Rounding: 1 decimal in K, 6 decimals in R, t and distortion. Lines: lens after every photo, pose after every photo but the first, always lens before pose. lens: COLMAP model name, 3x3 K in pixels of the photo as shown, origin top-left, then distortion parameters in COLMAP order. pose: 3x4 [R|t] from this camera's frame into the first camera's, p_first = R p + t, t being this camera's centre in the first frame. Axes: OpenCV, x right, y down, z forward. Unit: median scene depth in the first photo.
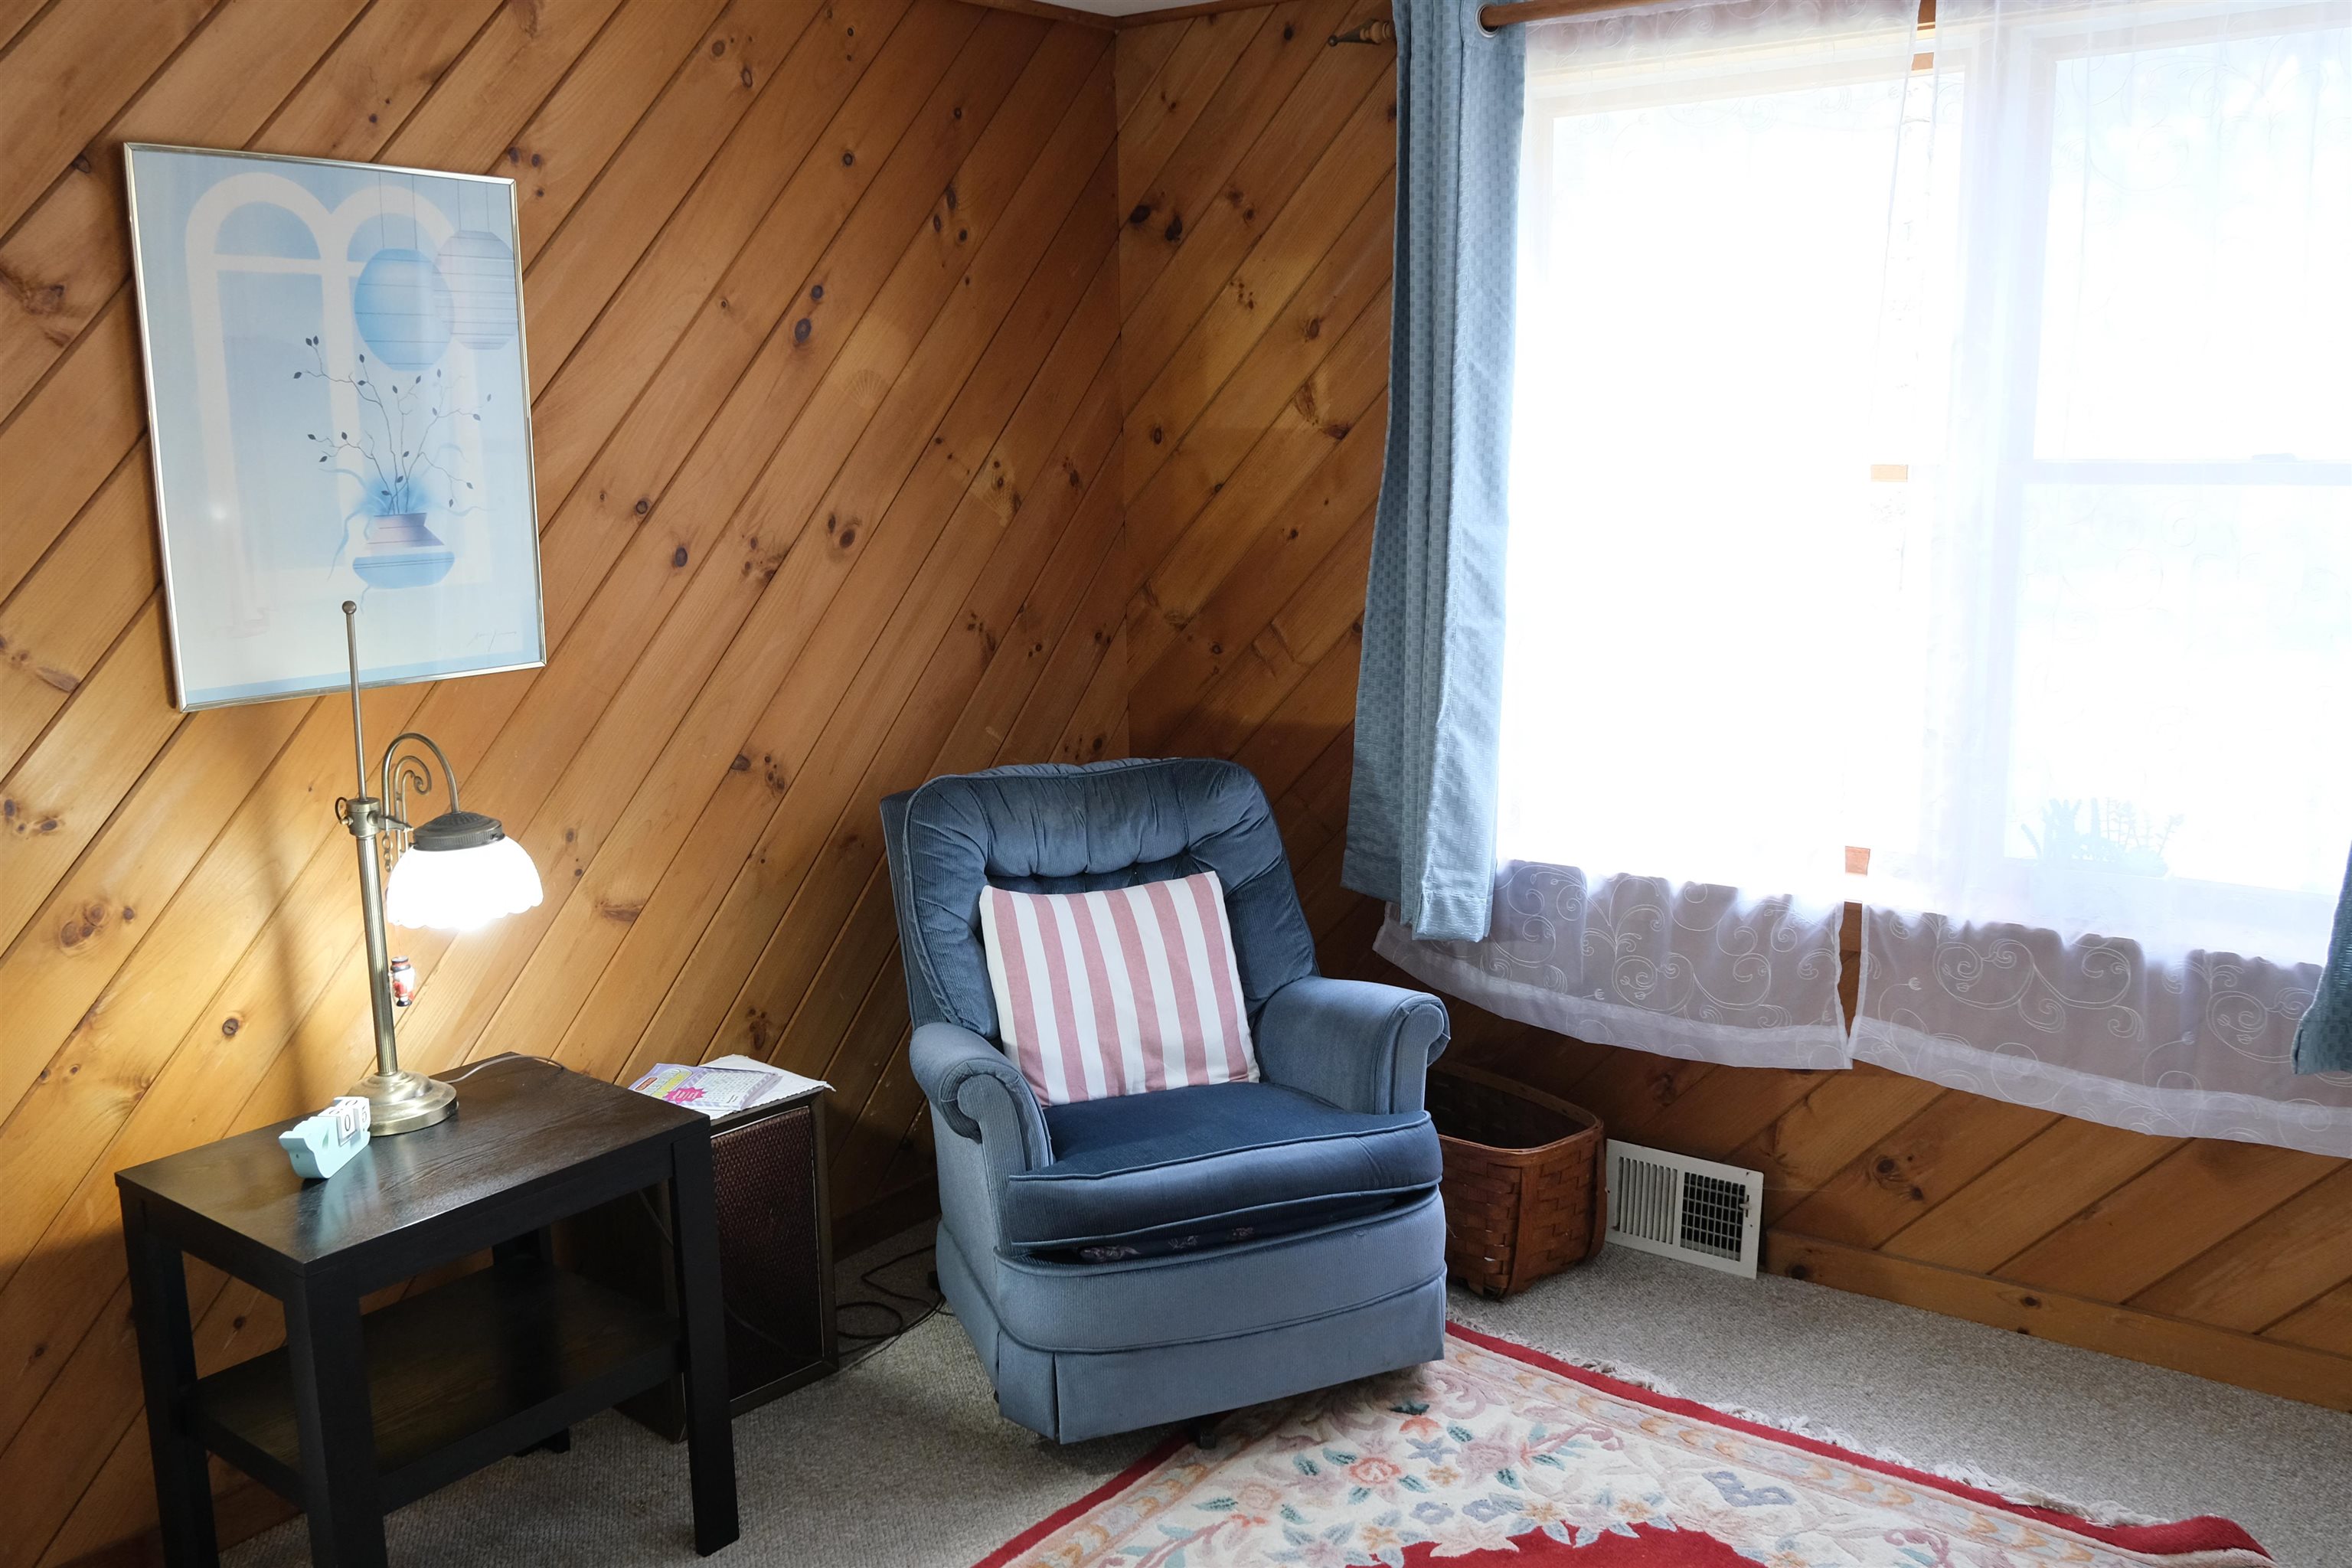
lens RADIAL K [[2016.2, 0, 1186.5], [0, 2016.2, 777.2], [0, 0, 1]] dist [0.001993, 0.015677]
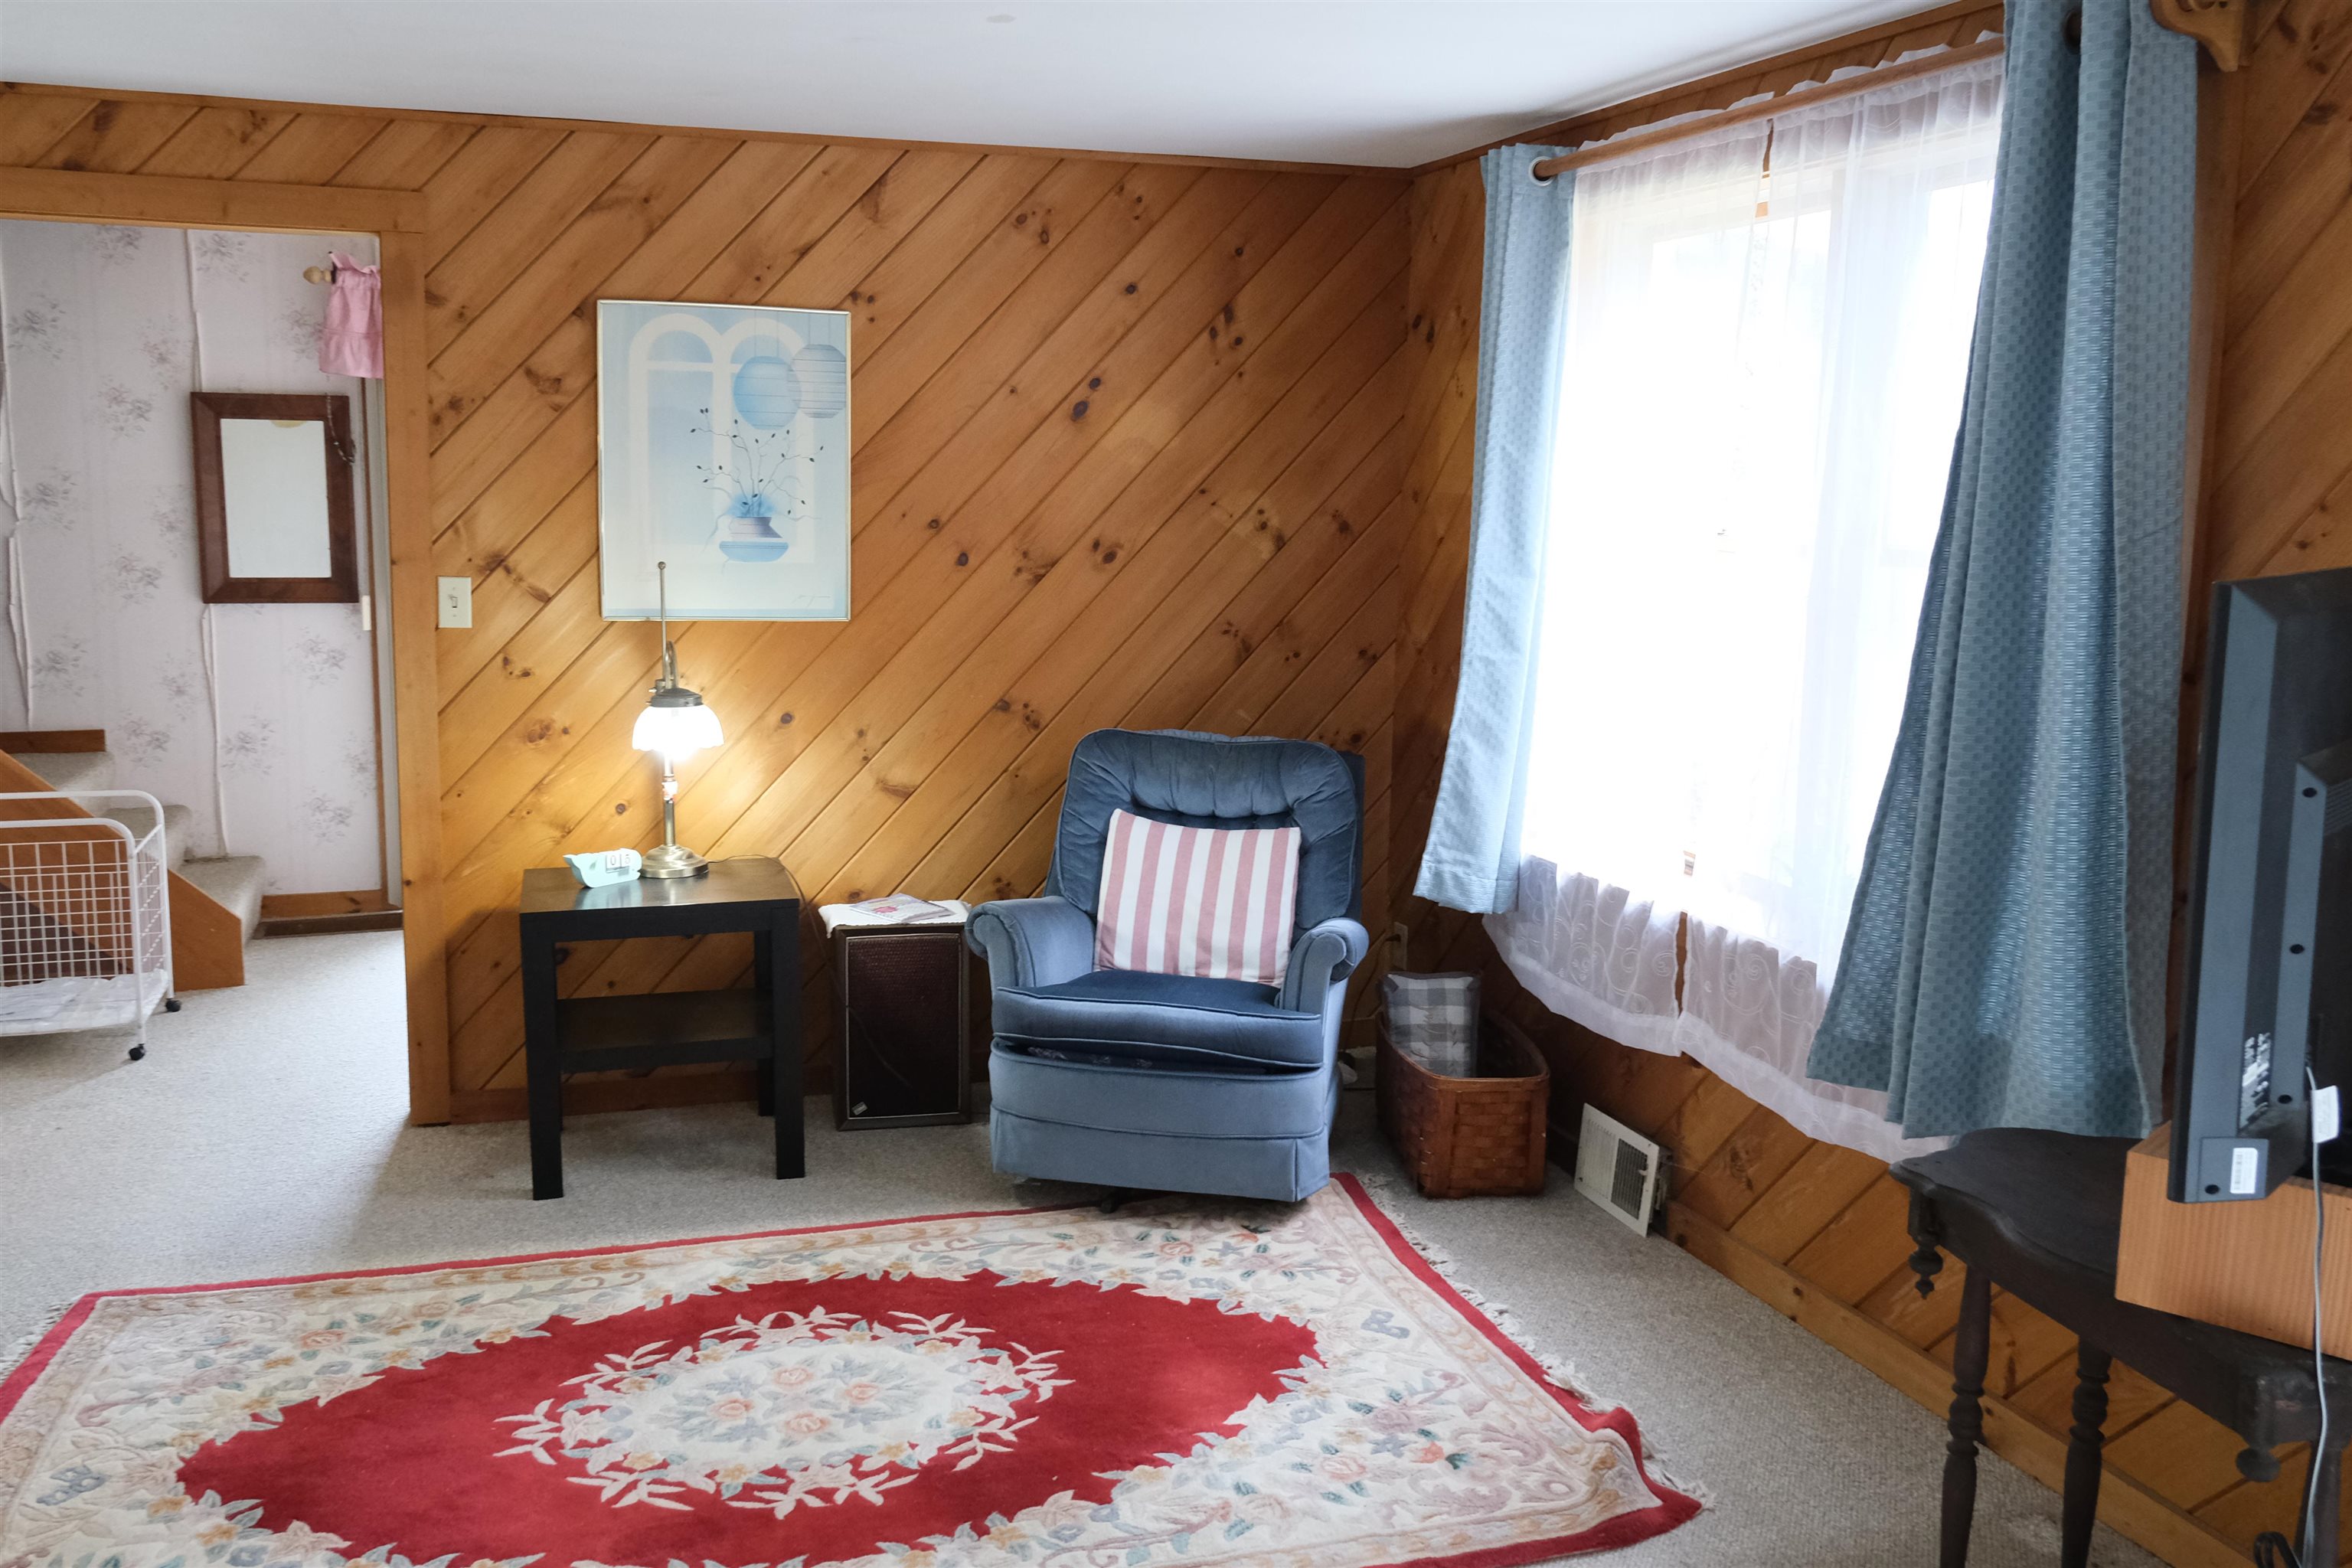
lens RADIAL K [[2019.3, 0, 1210.0], [0, 2019.3, 789.0], [0, 0, 1]] dist [-0.010162, -0.007971]
pose [[0.826919, 0.122194, -0.548884, 0.707576], [-0.137391, 0.990425, 0.013505, 0.012744], [0.545279, 0.064244, 0.835789, -0.126469]]
